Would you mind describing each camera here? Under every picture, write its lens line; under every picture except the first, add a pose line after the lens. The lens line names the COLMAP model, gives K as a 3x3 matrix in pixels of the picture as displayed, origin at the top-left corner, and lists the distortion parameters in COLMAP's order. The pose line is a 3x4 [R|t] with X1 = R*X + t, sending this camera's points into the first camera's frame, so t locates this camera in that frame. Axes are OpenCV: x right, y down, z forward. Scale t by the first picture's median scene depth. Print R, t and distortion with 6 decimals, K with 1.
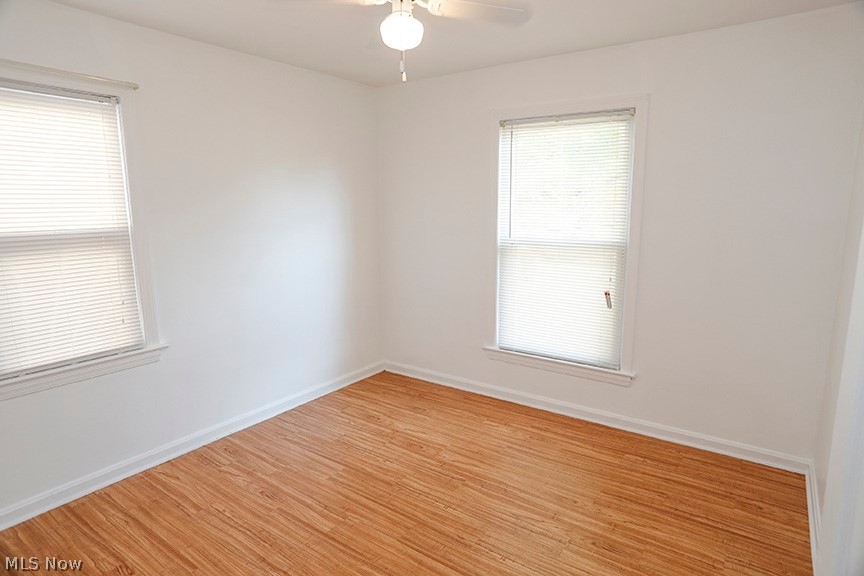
lens RADIAL K [[493.7, 0, 432.0], [0, 493.7, 288.0], [0, 0, 1]] dist [-0.072039, 0.052368]
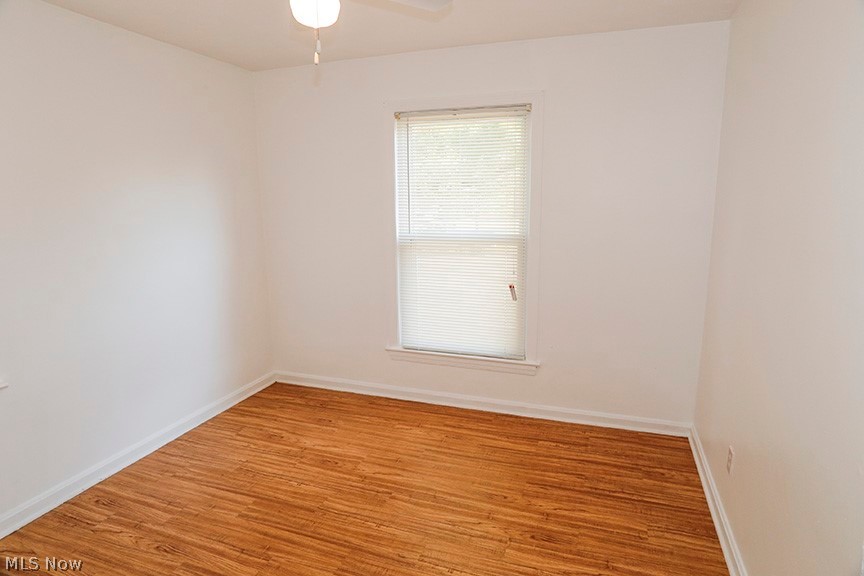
lens RADIAL K [[493.7, 0, 432.0], [0, 493.7, 288.0], [0, 0, 1]] dist [-0.072039, 0.052368]
pose [[0.961351, -0.057015, 0.269359, -0.086269], [0.053819, 0.998365, 0.019242, -0.015746], [-0.270016, -0.004002, 0.962848, 0.067810]]
